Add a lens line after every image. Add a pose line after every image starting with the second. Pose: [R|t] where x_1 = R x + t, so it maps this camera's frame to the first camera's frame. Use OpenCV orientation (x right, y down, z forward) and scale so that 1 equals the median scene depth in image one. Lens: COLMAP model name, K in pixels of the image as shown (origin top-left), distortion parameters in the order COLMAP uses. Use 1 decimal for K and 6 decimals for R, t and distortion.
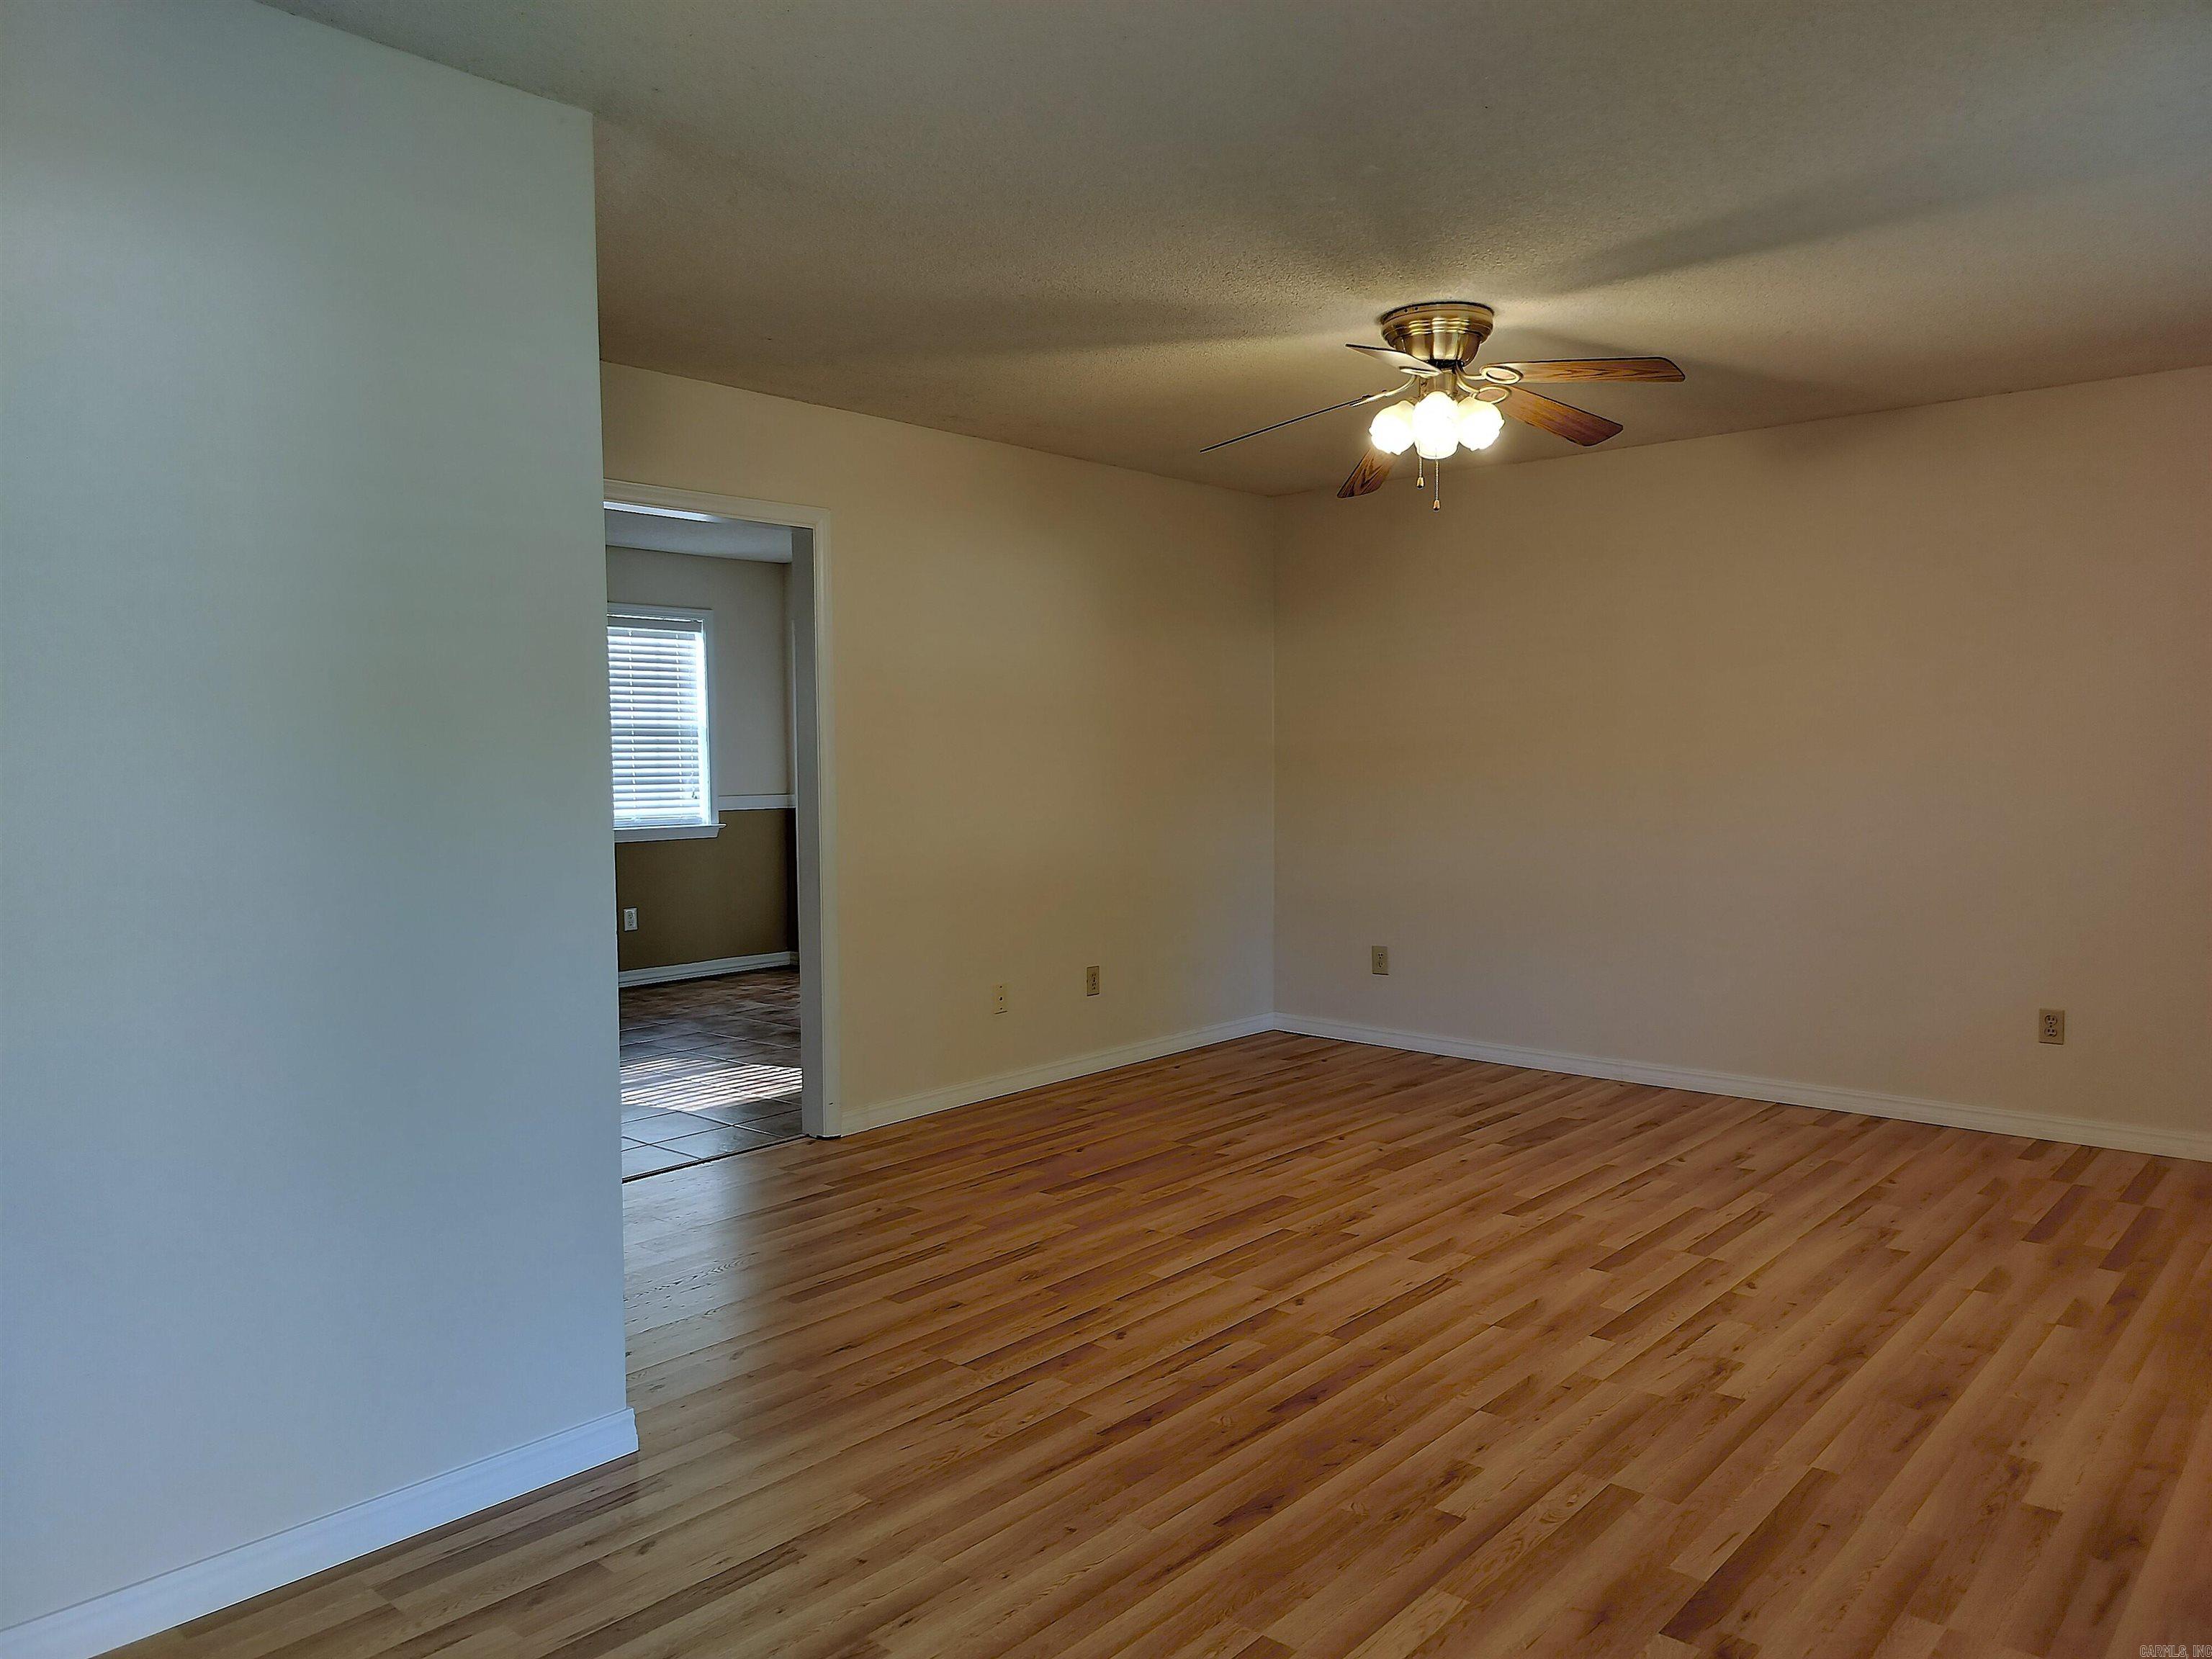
lens RADIAL K [[1536.0, 0, 1106.0], [0, 1536.0, 829.5], [0, 0, 1]] dist [0.040385, -0.044453]
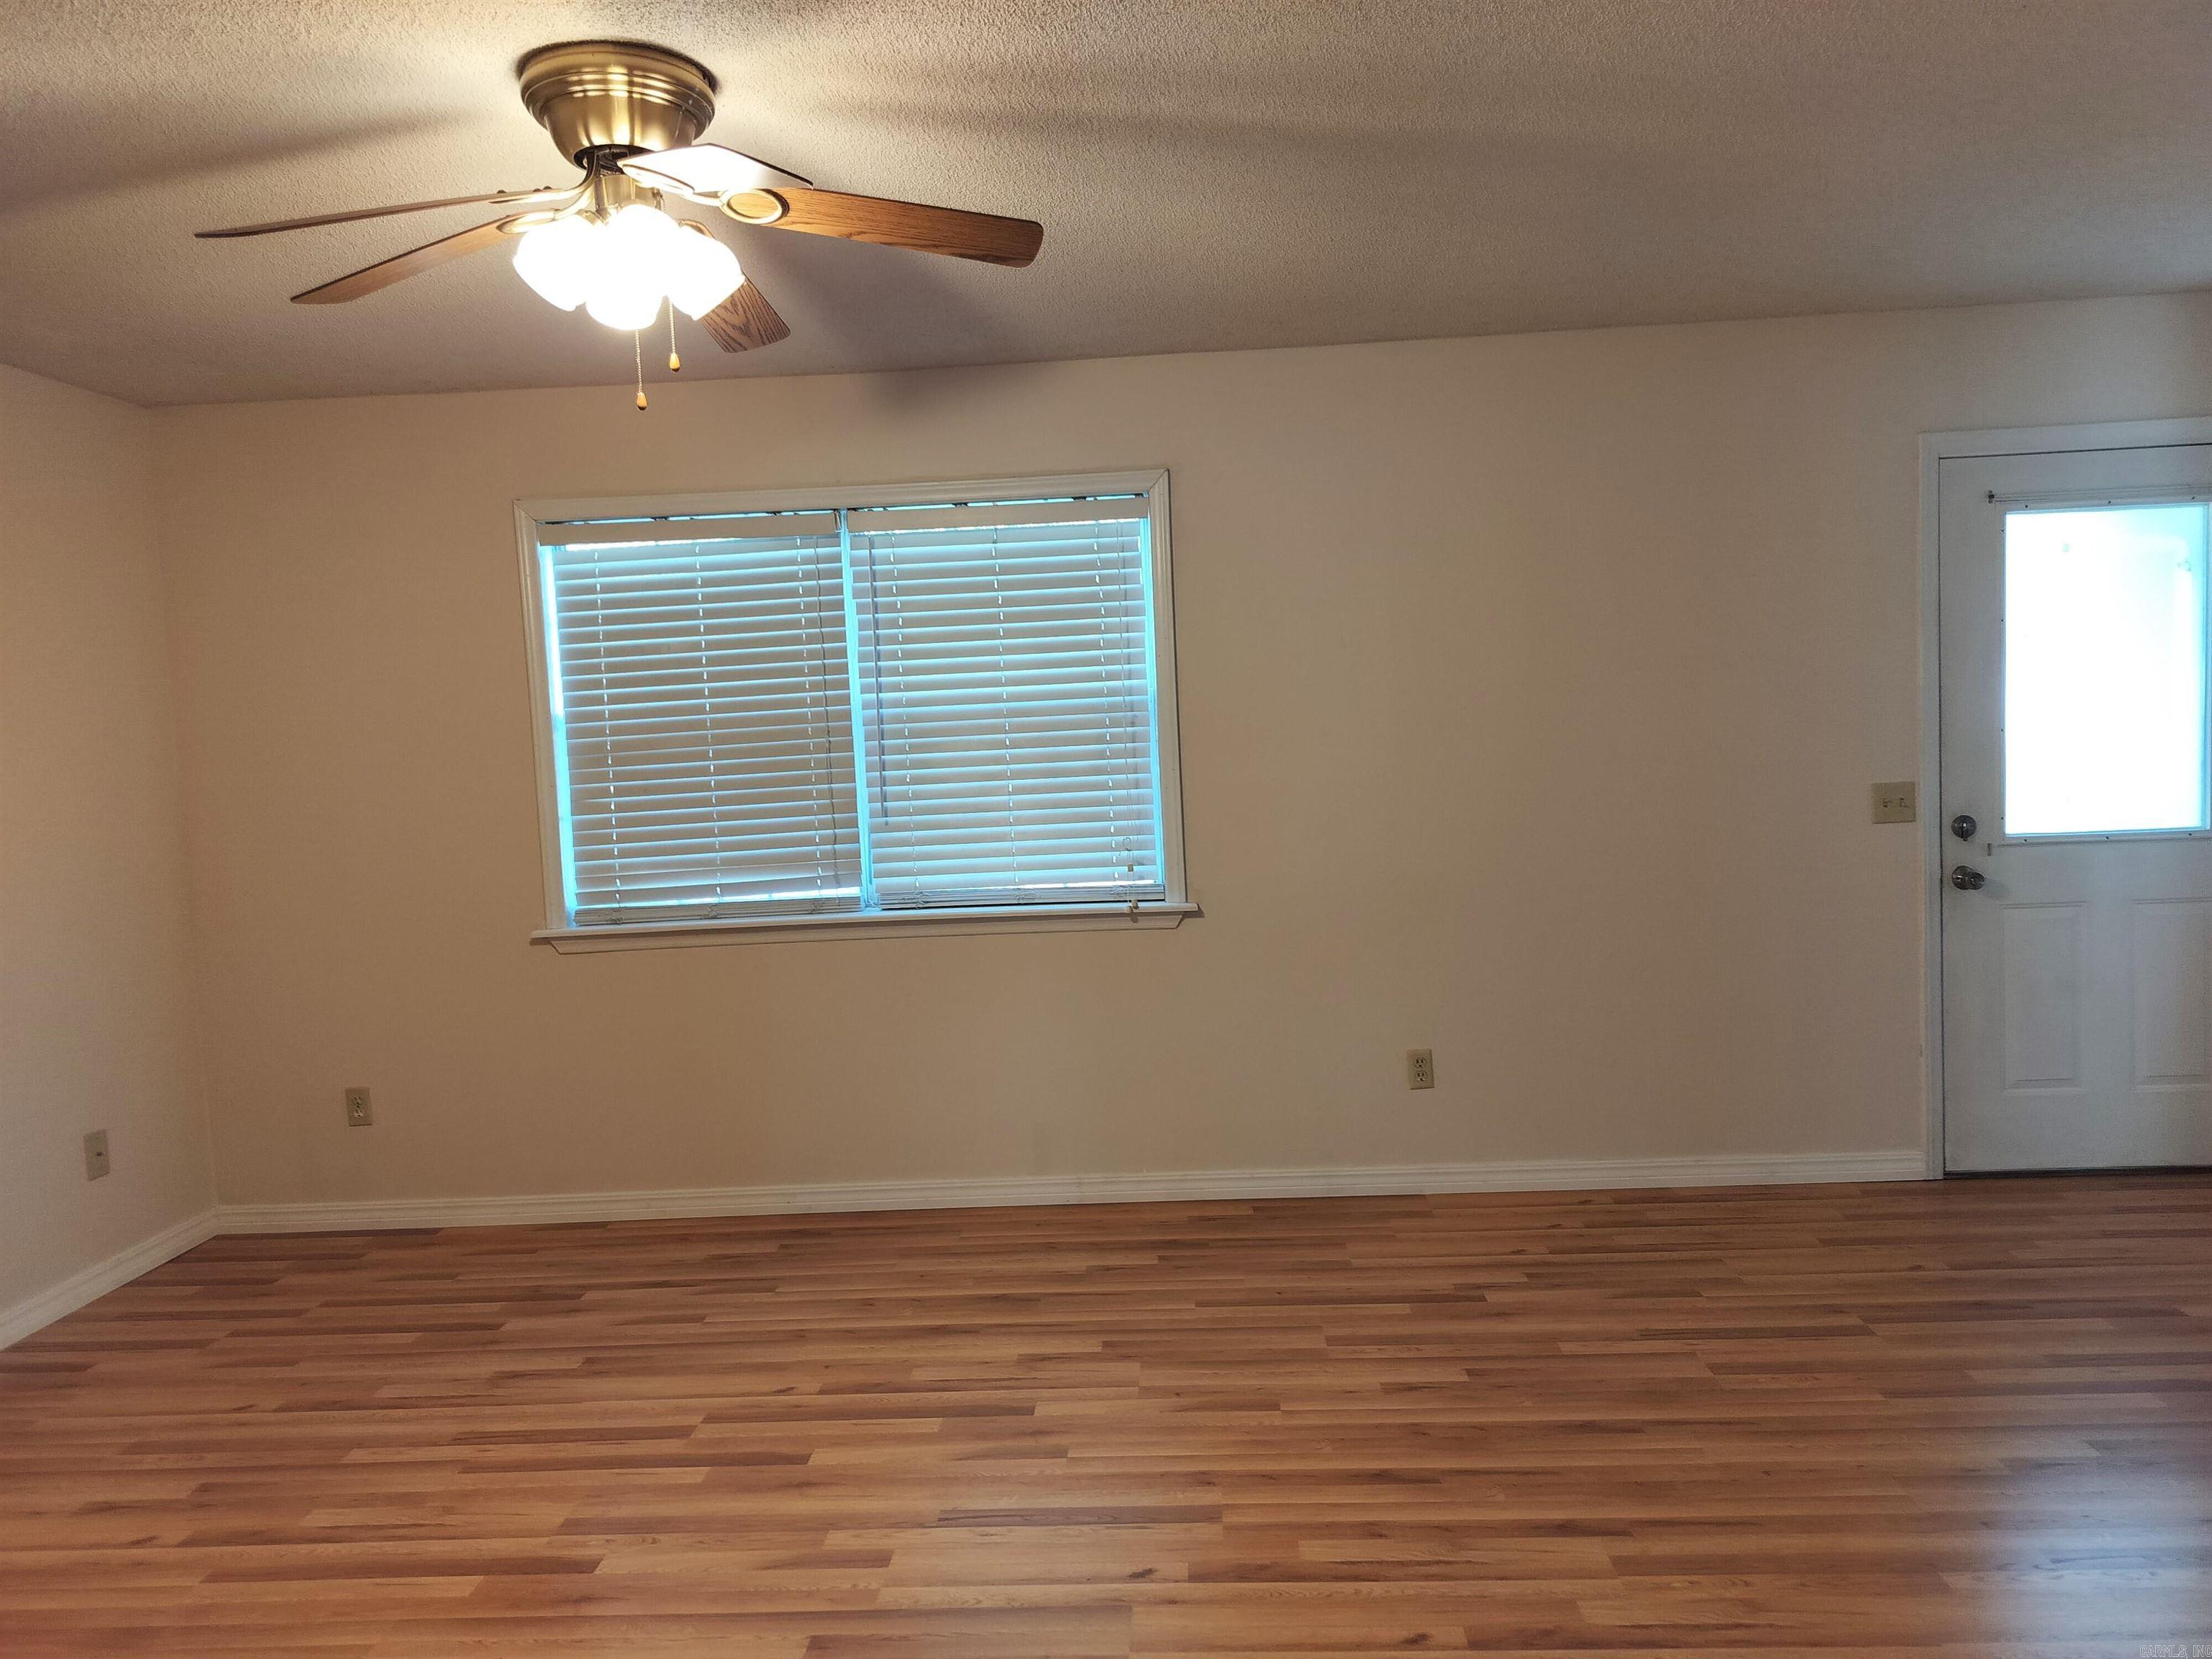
lens RADIAL K [[1536.0, 0, 1106.0], [0, 1536.0, 829.5], [0, 0, 1]] dist [0.040385, -0.044453]
pose [[-0.609285, -0.021090, 0.792671, -0.434959], [0.090567, 0.991254, 0.095988, -0.107976], [-0.787762, 0.130274, -0.602046, 1.432293]]
